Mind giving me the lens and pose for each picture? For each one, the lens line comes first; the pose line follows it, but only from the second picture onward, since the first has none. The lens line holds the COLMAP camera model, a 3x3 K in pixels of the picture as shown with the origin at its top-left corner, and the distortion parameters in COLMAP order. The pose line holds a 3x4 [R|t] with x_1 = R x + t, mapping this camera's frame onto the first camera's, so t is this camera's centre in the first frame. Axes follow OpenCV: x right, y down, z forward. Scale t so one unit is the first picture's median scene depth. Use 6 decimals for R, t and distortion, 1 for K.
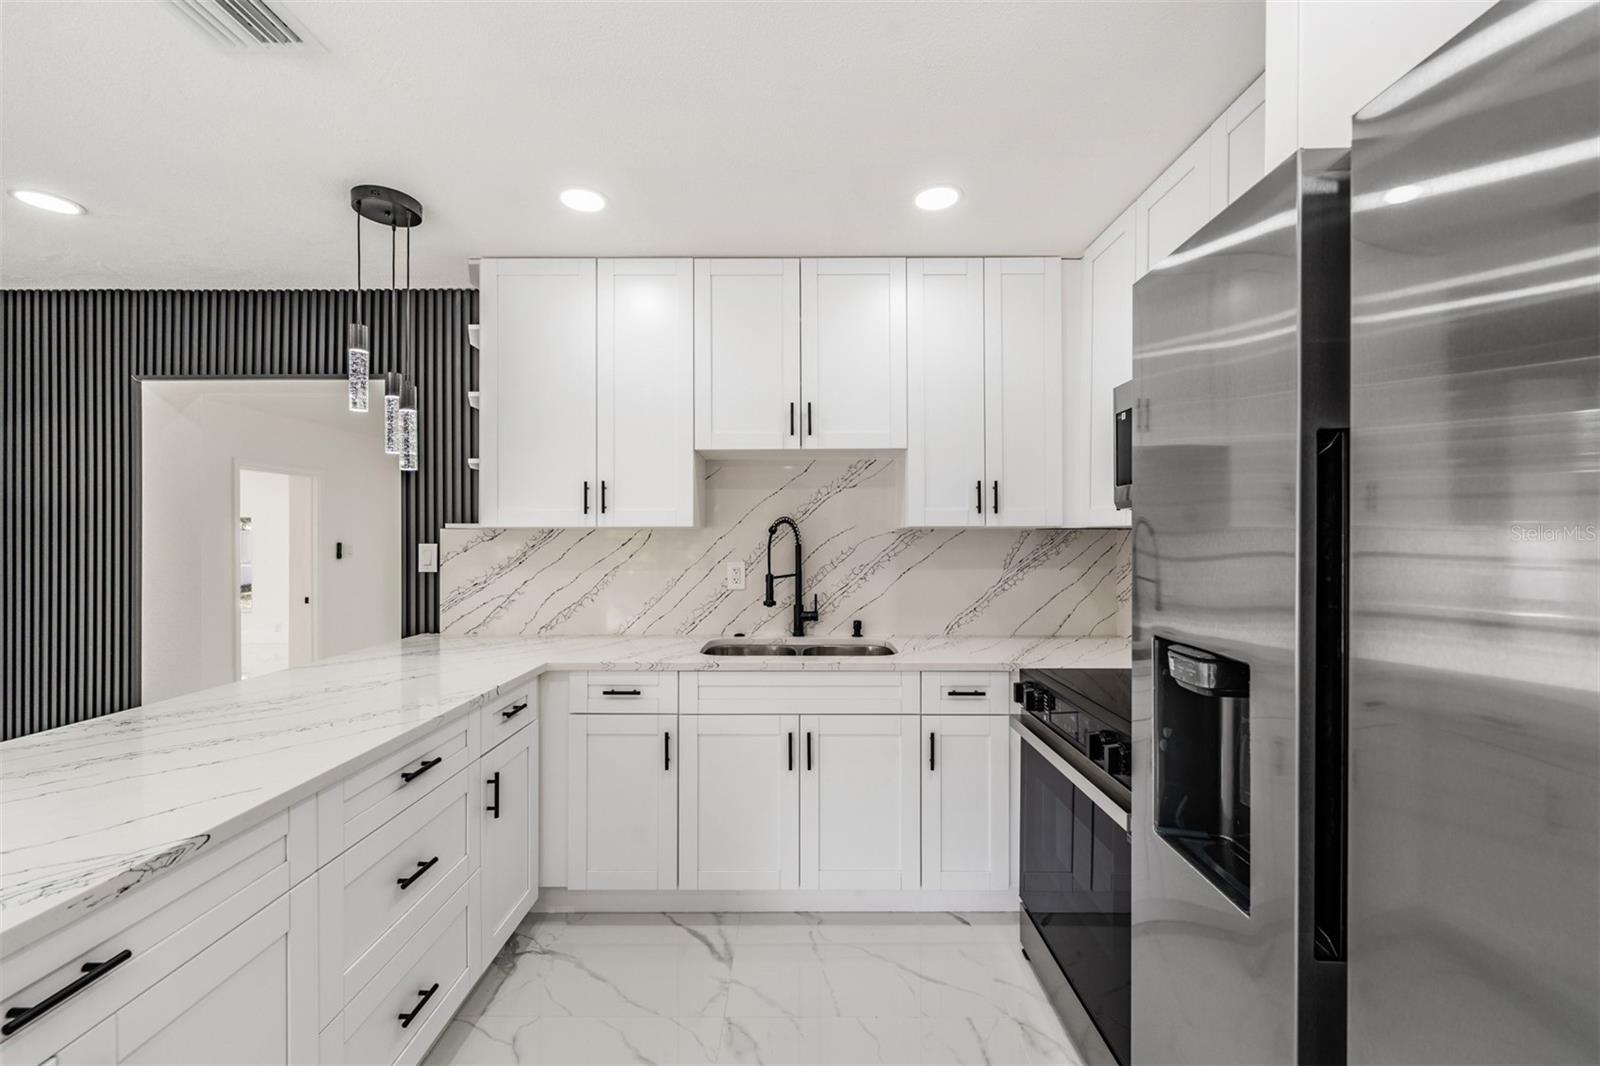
lens RADIAL K [[644.6, 0, 802.9], [0, 644.6, 536.3], [0, 0, 1]] dist [0.002159, 0.000000]
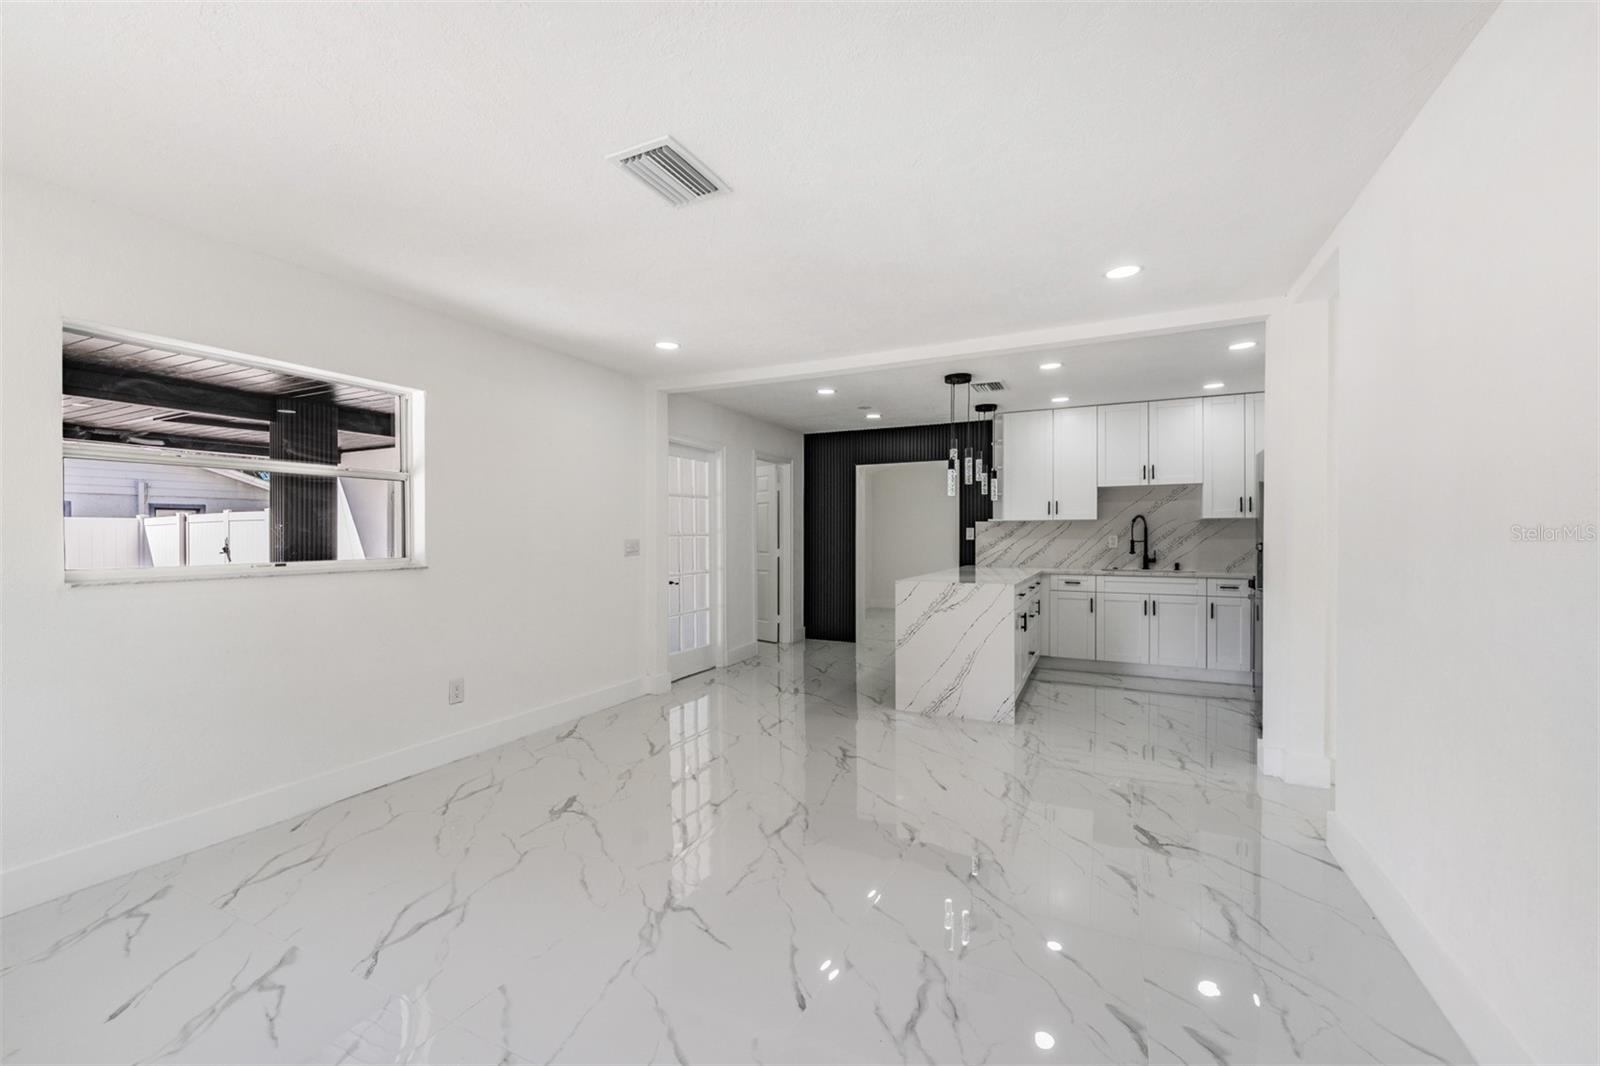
lens RADIAL K [[644.6, 0, 798.7], [0, 644.6, 537.4], [0, 0, 1]] dist [0.002159, 0.000000]
pose [[0.899188, 0.002235, -0.437557, -0.107346], [-0.001539, 0.999997, 0.001945, 0.044216], [0.437560, -0.001076, 0.899189, -1.465815]]
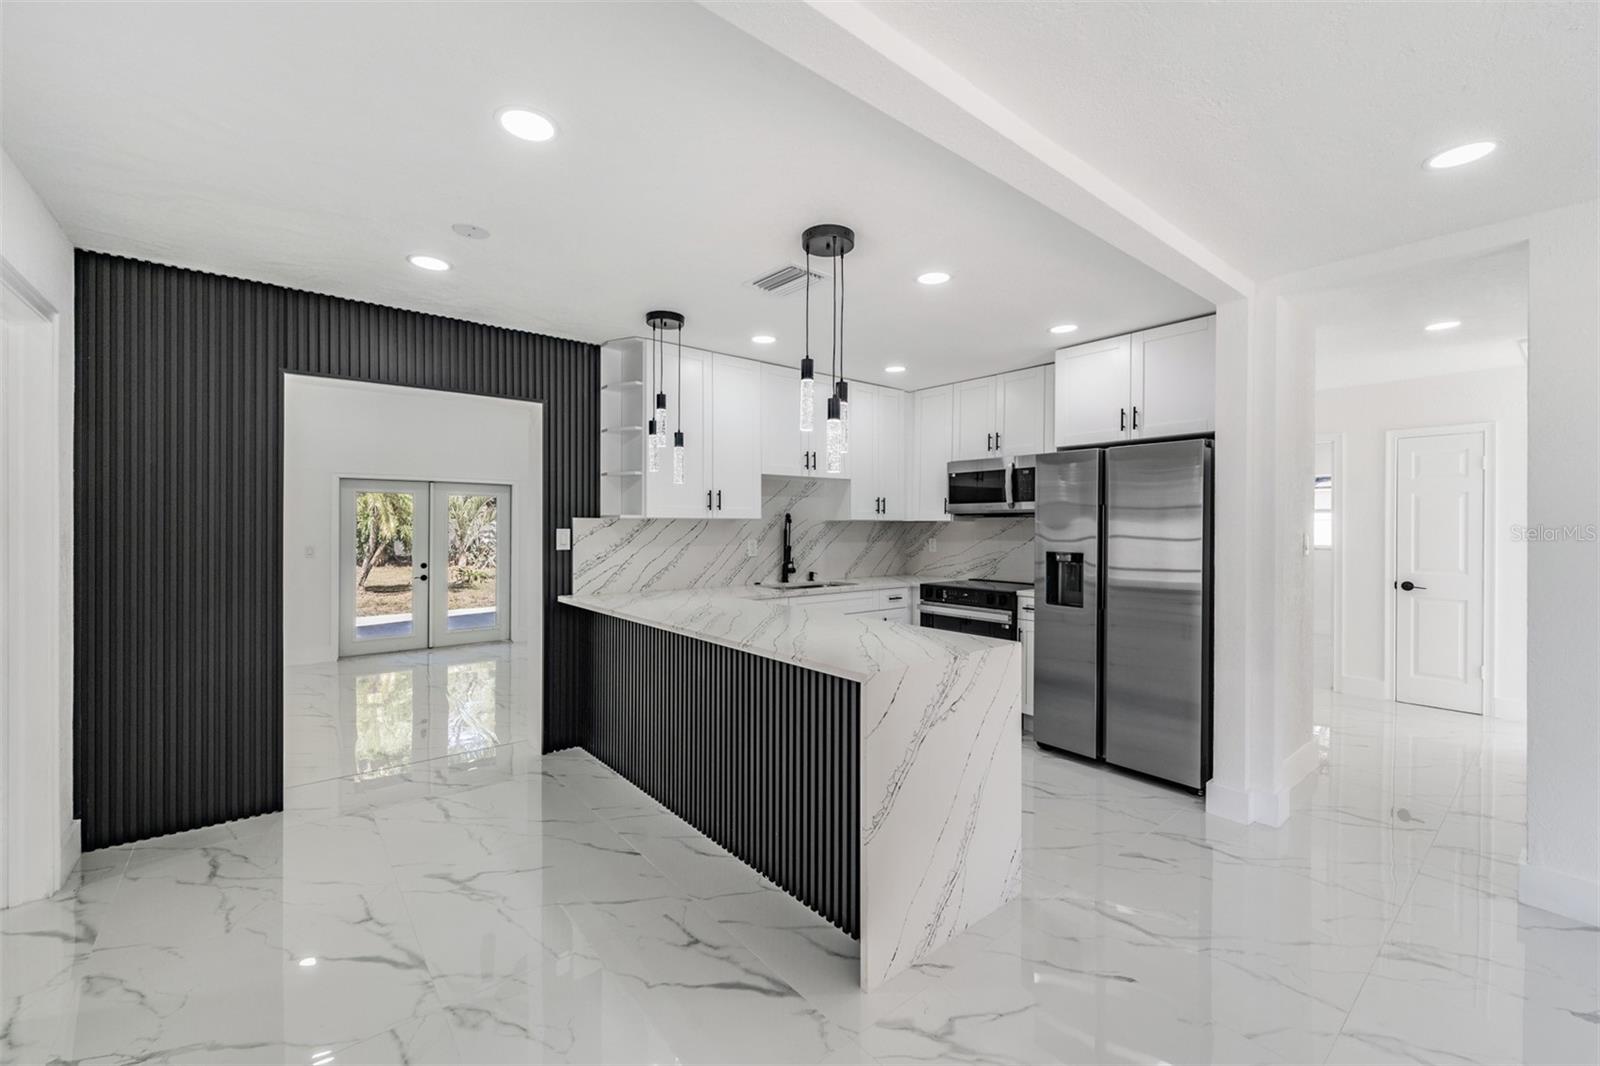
lens RADIAL K [[644.6, 0, 790.0], [0, 644.6, 529.2], [0, 0, 1]] dist [0.002159, 0.000000]
pose [[0.774981, 0.000110, 0.631985, -1.085532], [-0.002805, 0.999991, 0.003265, 0.006799], [-0.631979, -0.004303, 0.774974, -0.345485]]
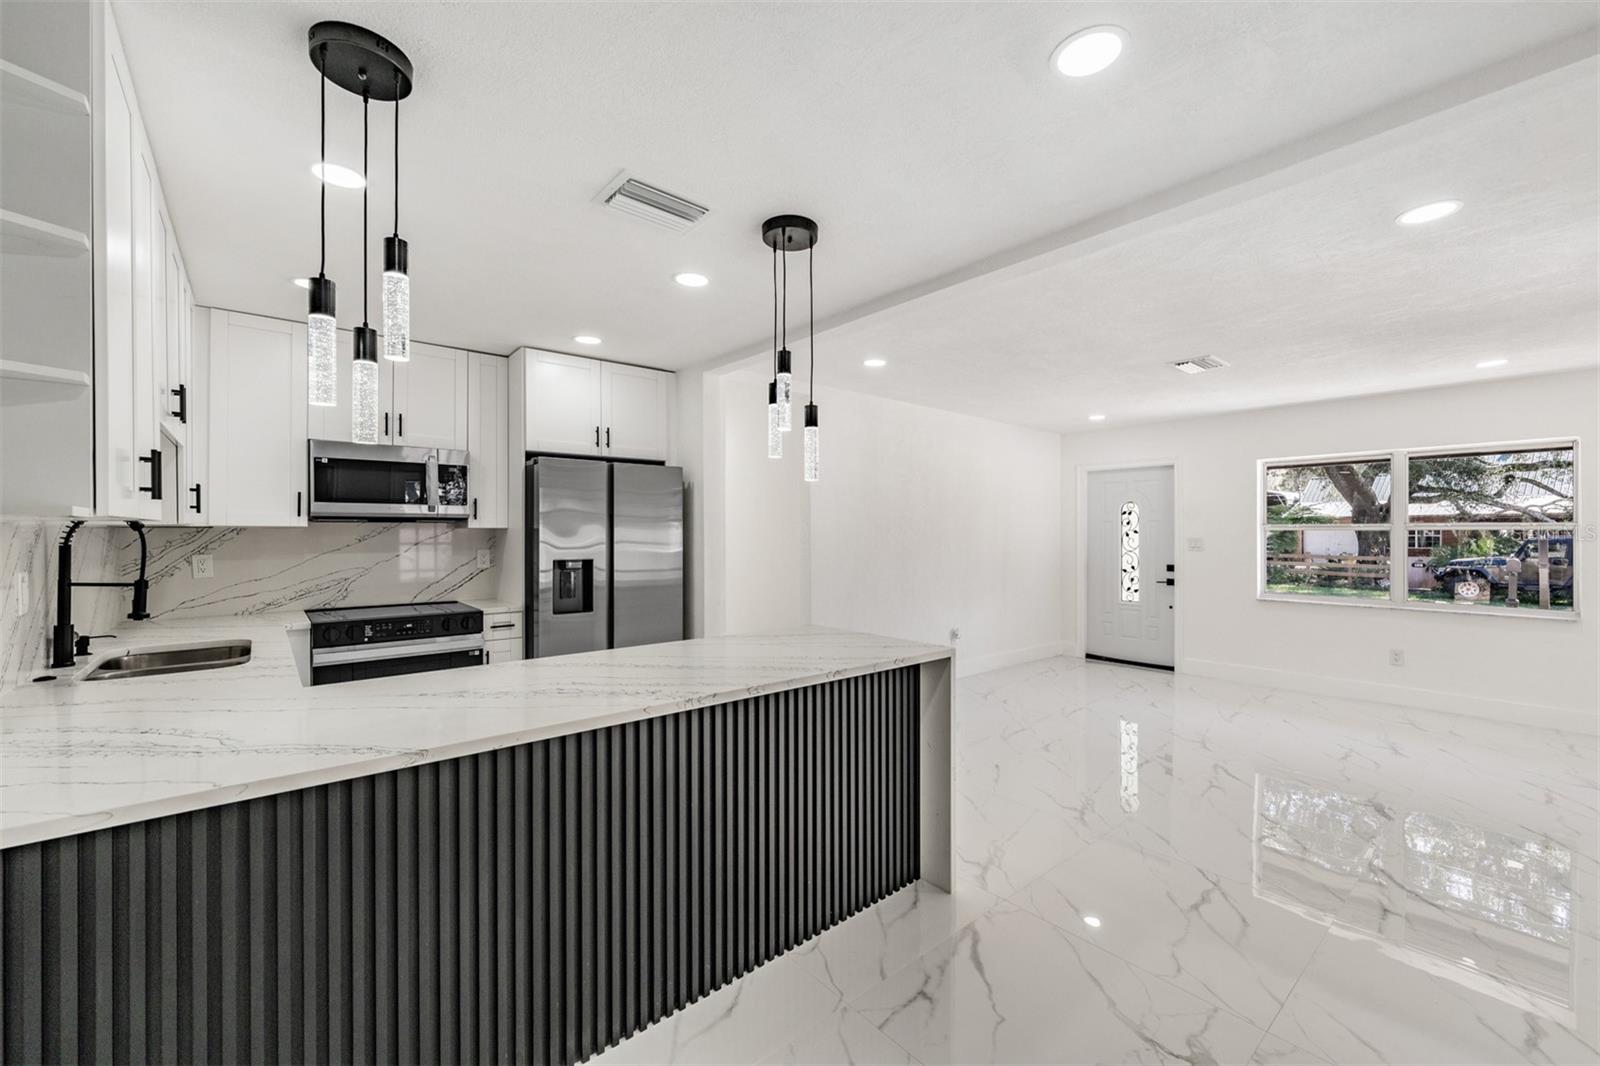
lens RADIAL K [[644.6, 0, 804.3], [0, 644.6, 534.8], [0, 0, 1]] dist [0.002159, 0.000000]
pose [[-0.649391, -0.001457, 0.760453, -1.132920], [0.002877, 0.999986, 0.004372, 0.001456], [-0.760449, 0.005027, -0.649378, 0.839941]]
